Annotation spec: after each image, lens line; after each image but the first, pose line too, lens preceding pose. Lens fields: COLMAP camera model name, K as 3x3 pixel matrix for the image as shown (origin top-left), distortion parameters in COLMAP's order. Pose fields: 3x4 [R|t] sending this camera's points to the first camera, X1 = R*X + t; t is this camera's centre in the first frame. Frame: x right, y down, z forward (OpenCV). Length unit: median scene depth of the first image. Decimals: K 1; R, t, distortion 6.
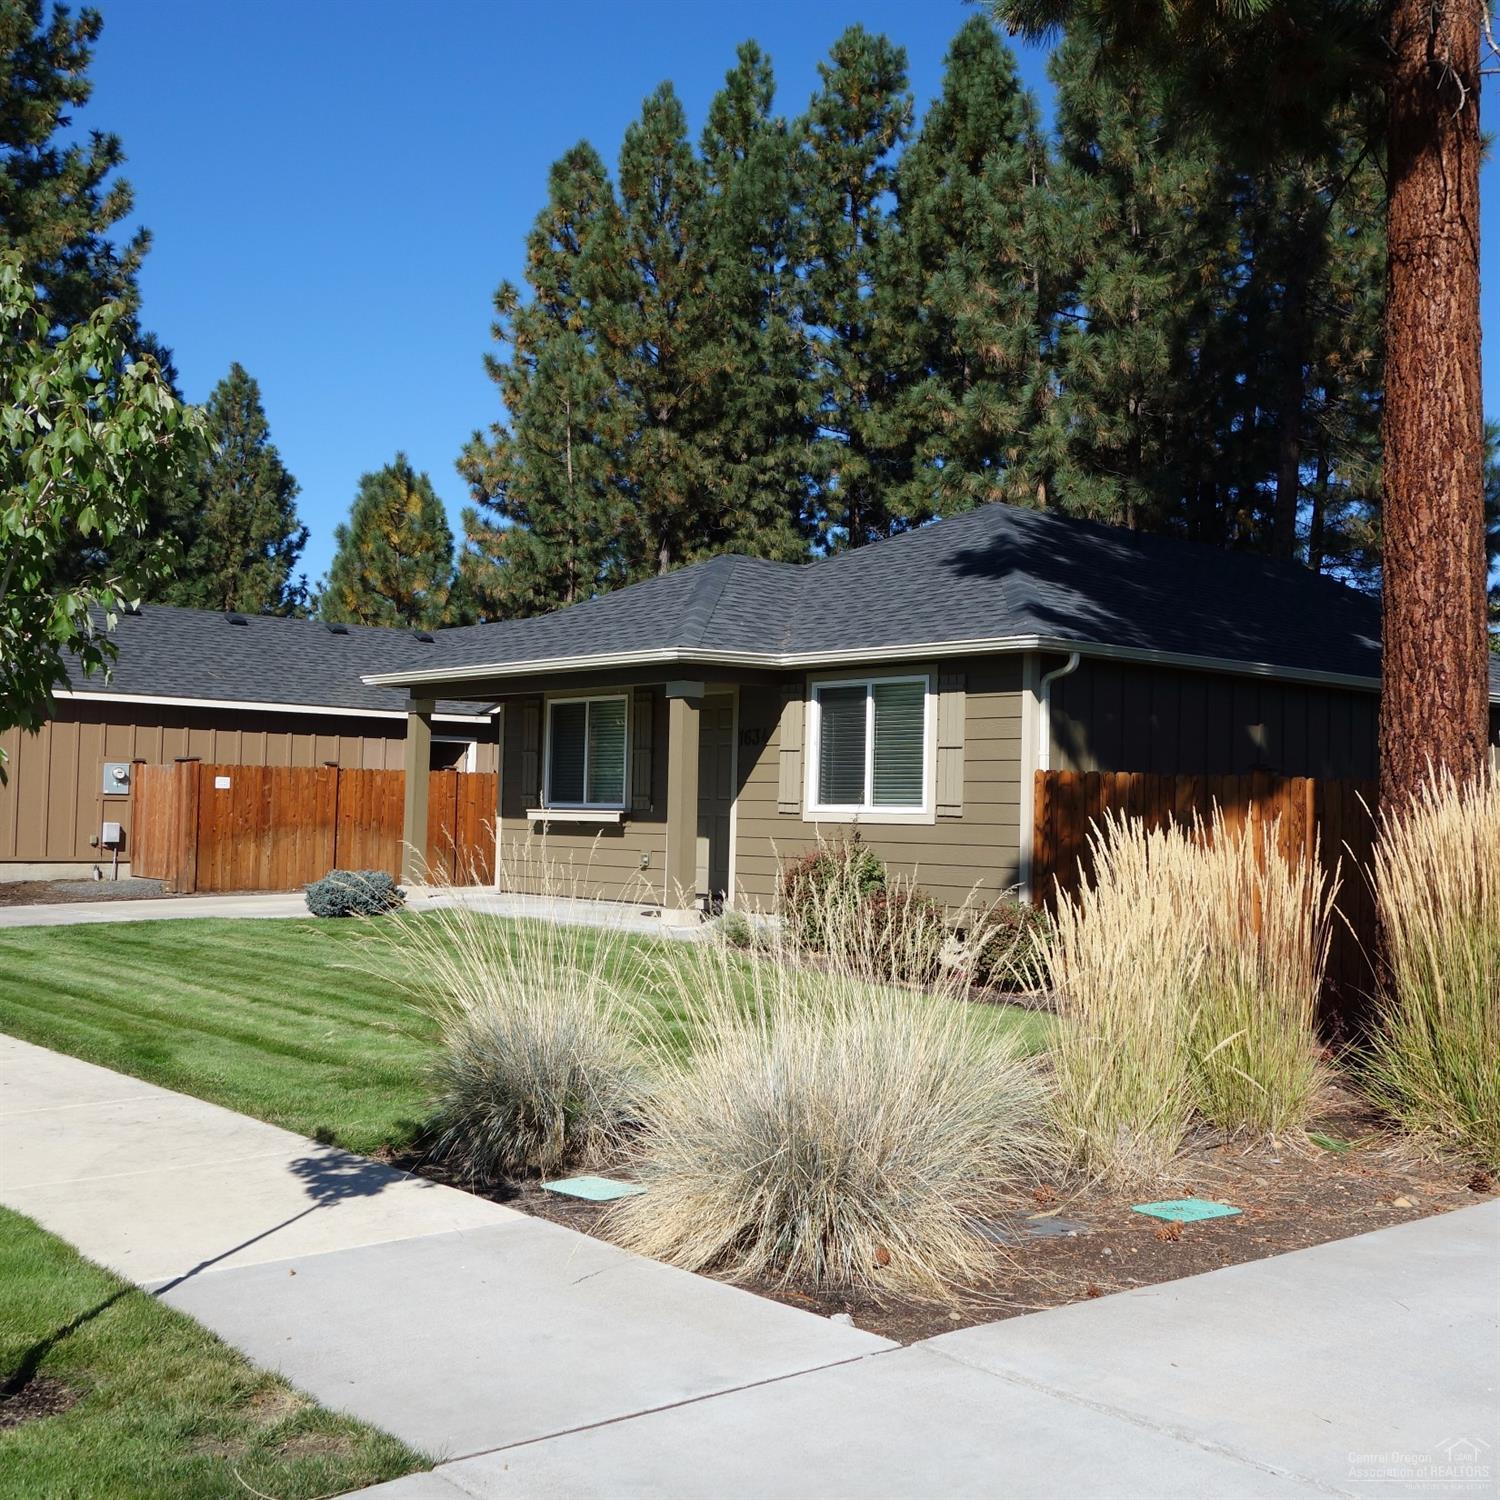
lens RADIAL K [[1782.3, 0, 749.5], [0, 1782.3, 708.9], [0, 0, 1]] dist [-0.006025, 0.038647]
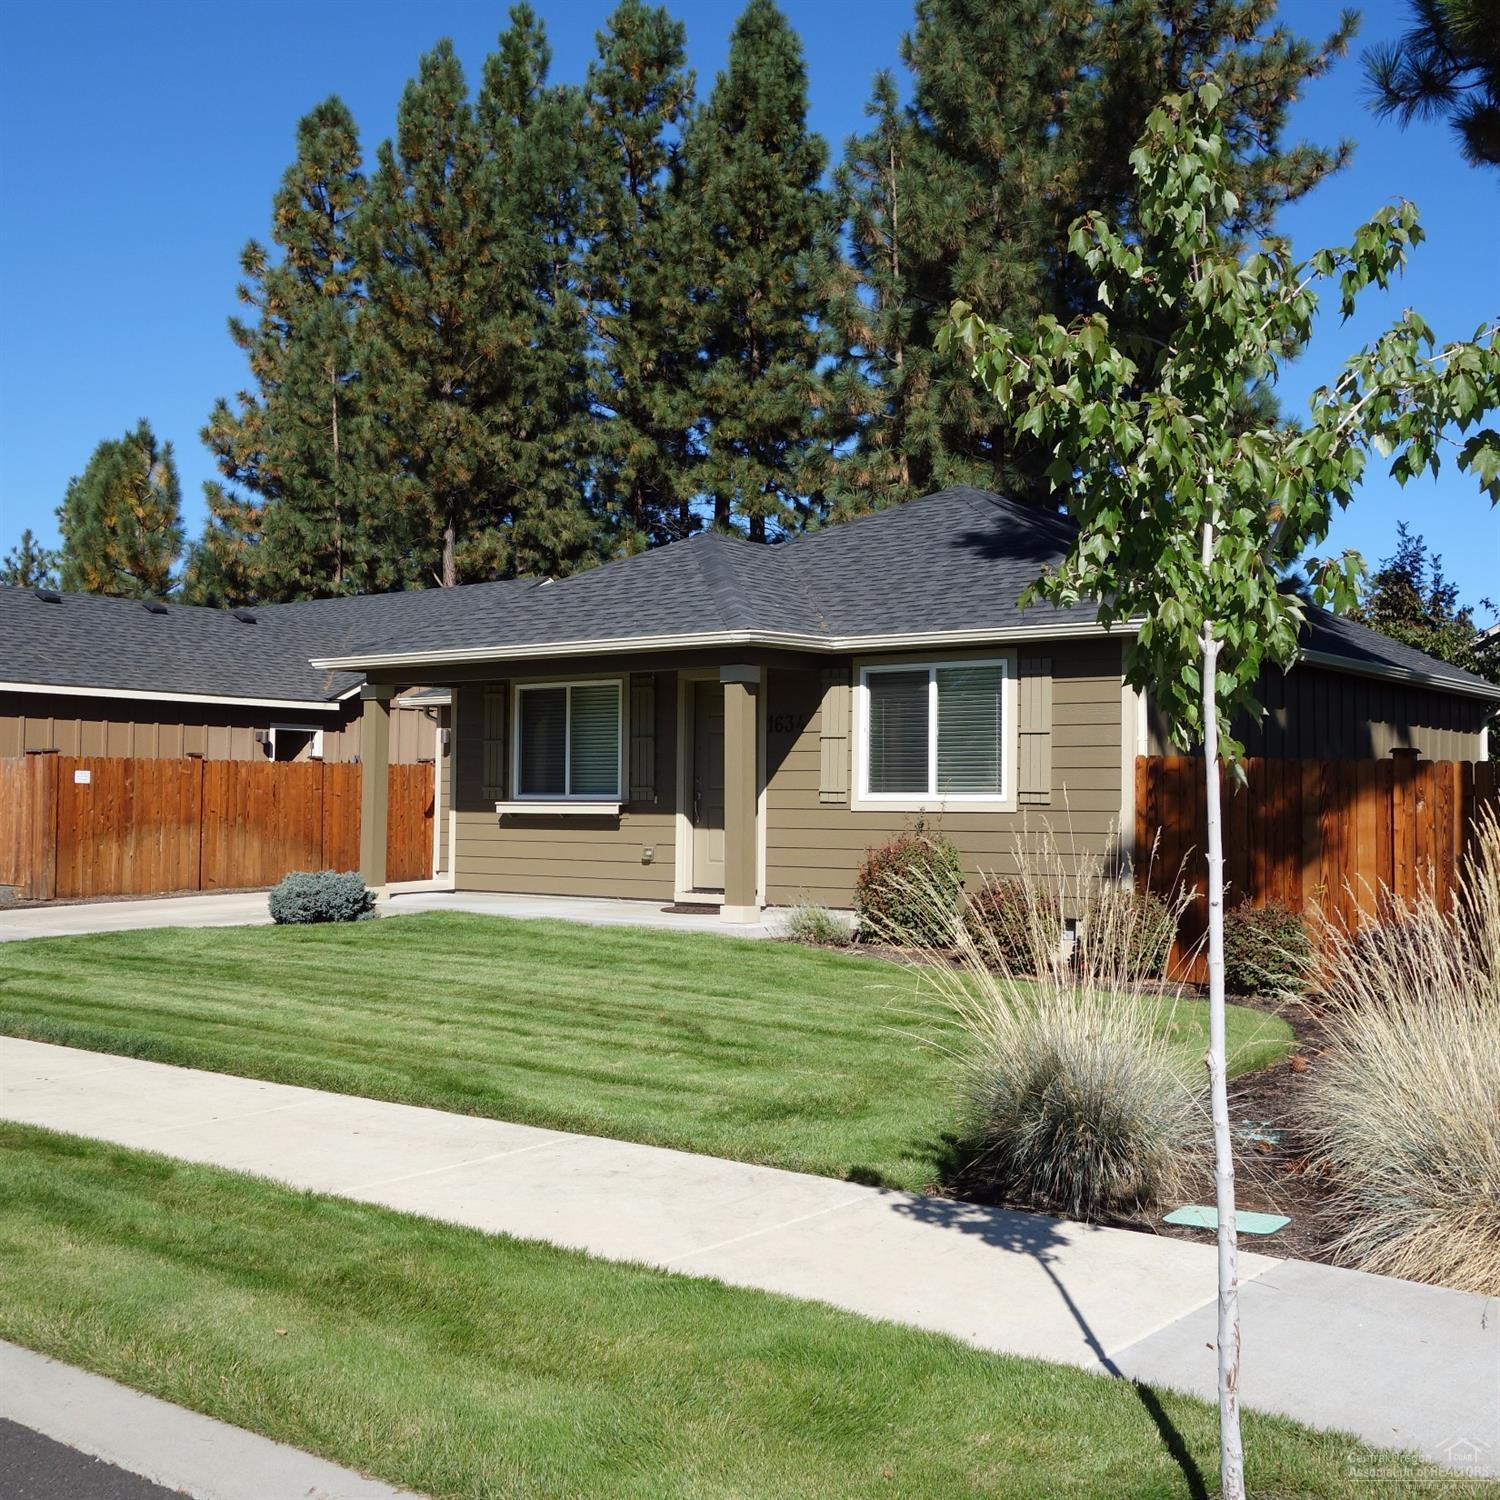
lens RADIAL K [[1784.5, 0, 747.2], [0, 1784.5, 708.8], [0, 0, 1]] dist [0.002619, 0.007715]
pose [[0.979727, -0.003688, 0.200302, -0.083893], [0.002030, 0.999962, 0.008483, -0.000167], [-0.200326, -0.007904, 0.979697, 0.025475]]
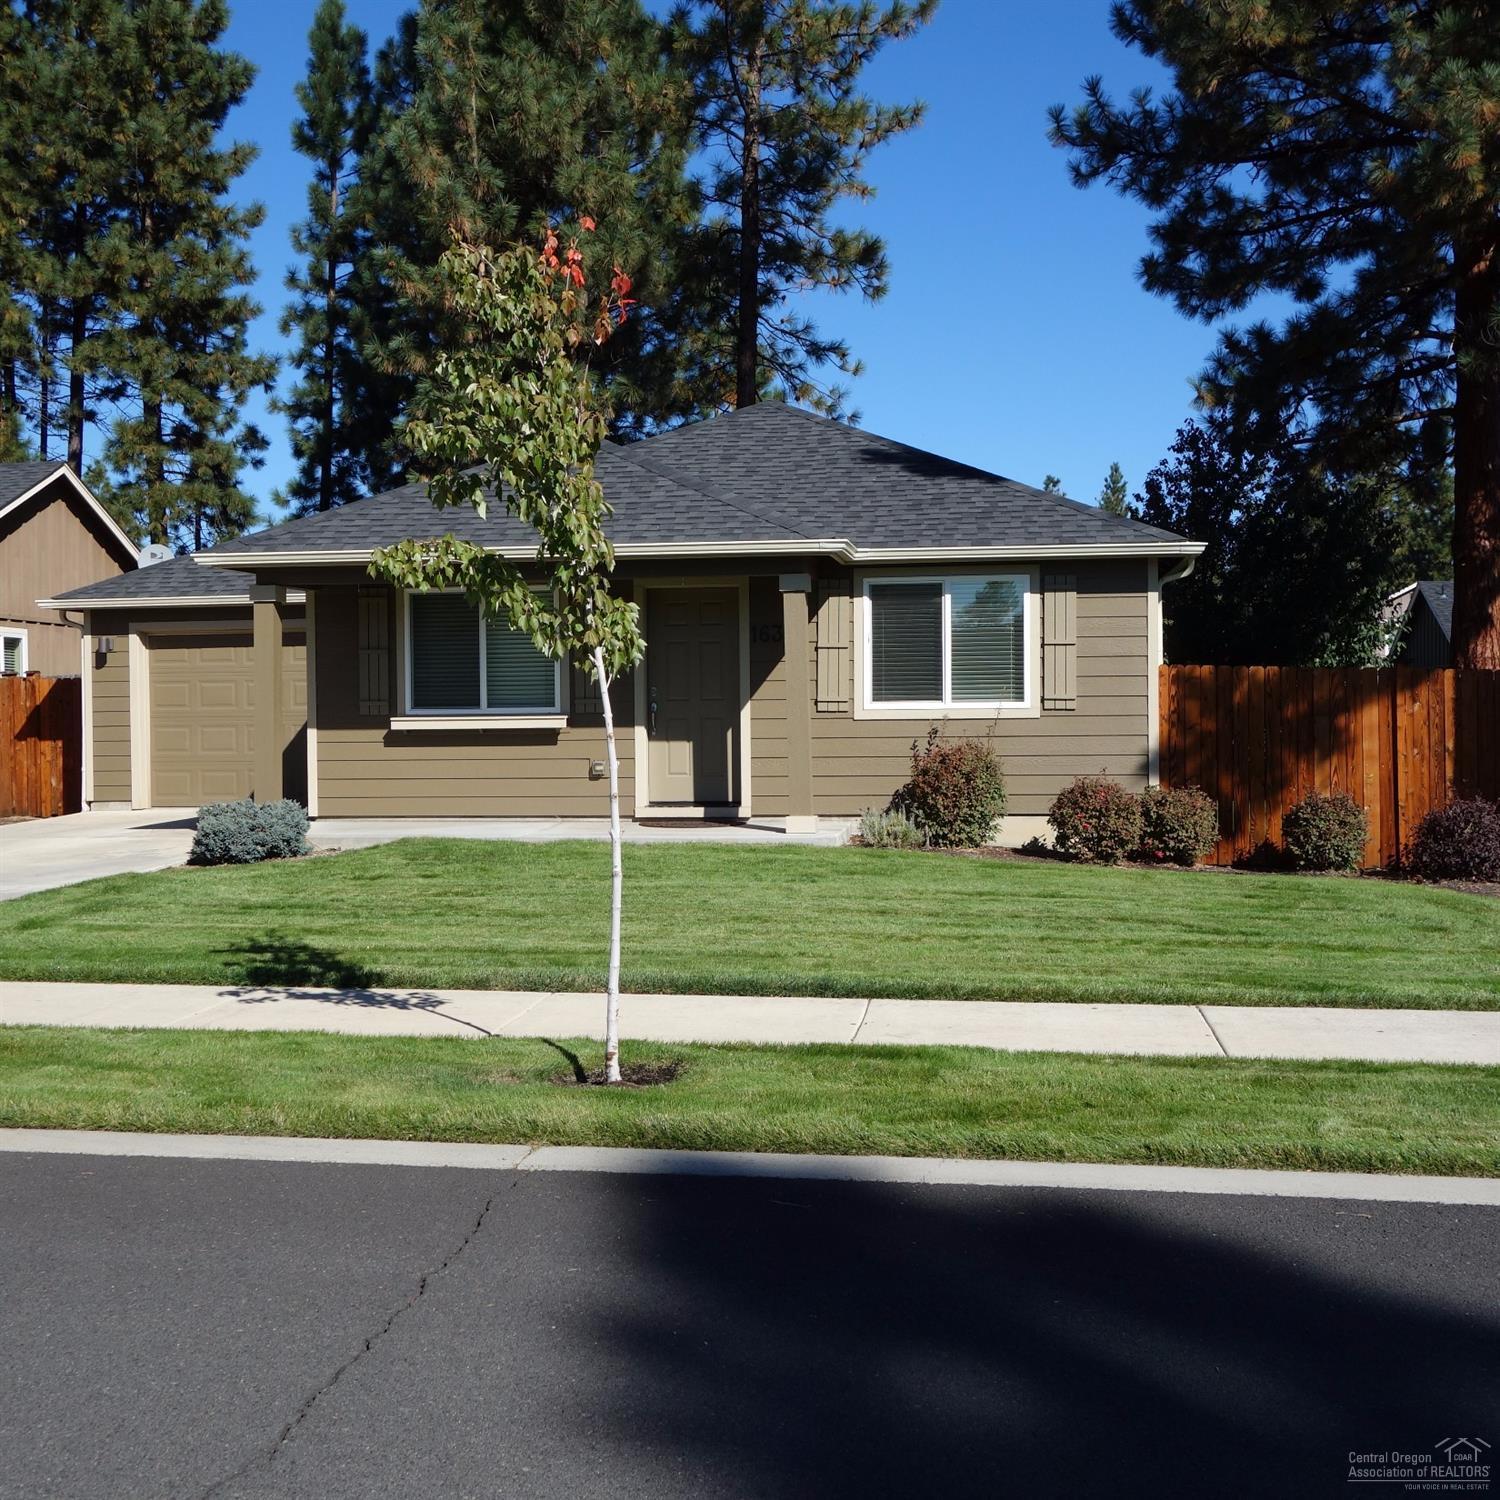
lens RADIAL K [[1784.5, 0, 747.2], [0, 1784.5, 708.8], [0, 0, 1]] dist [0.002619, 0.007715]
pose [[0.751850, -0.026283, 0.658810, -0.254999], [-0.013762, 0.998362, 0.055534, 0.001230], [-0.659190, -0.050820, 0.750257, 0.115328]]
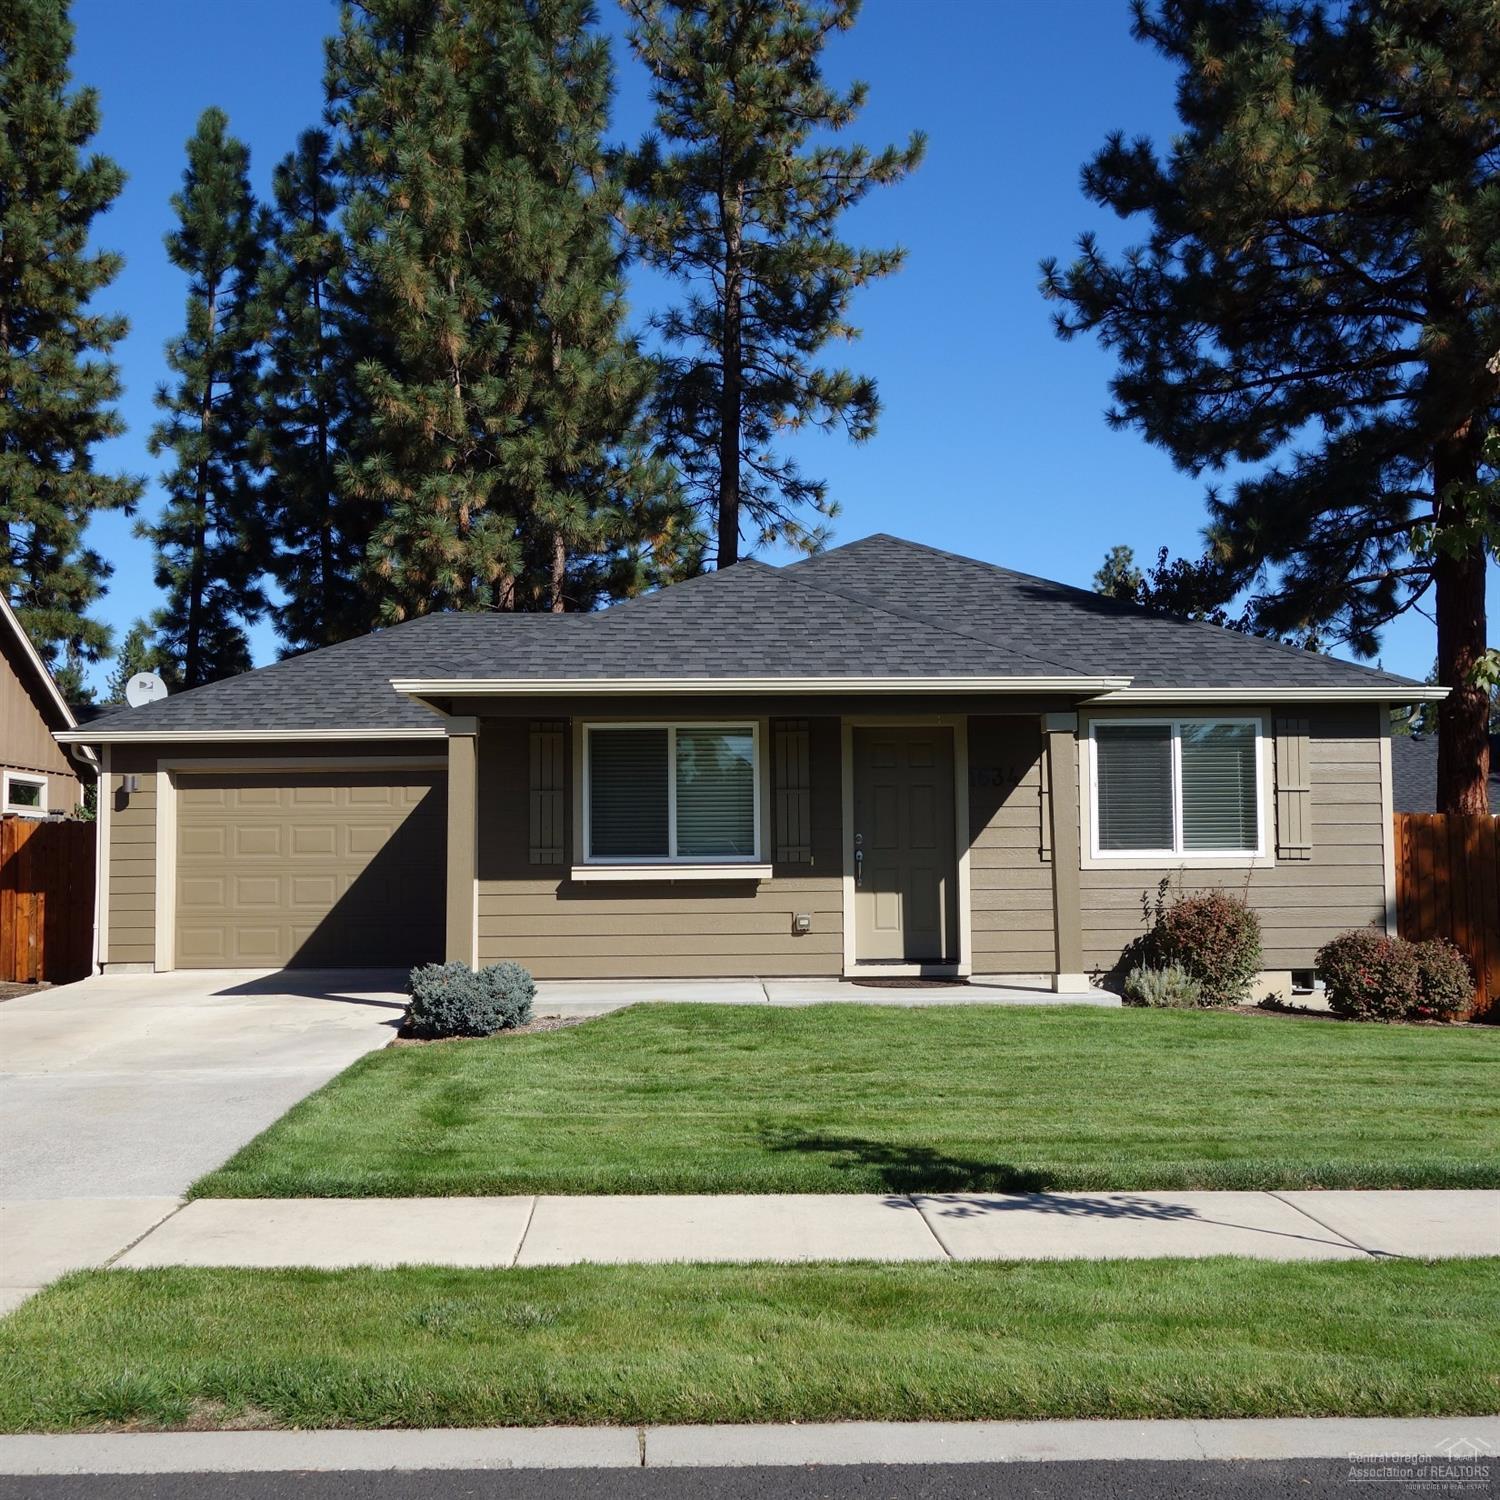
lens RADIAL K [[1782.3, 0, 749.5], [0, 1782.3, 708.9], [0, 0, 1]] dist [-0.006025, 0.038647]
pose [[0.624098, 0.040159, 0.780313, -0.307892], [-0.024658, 0.999193, -0.031702, 0.005221], [-0.780957, 0.000545, 0.624585, 0.214387]]
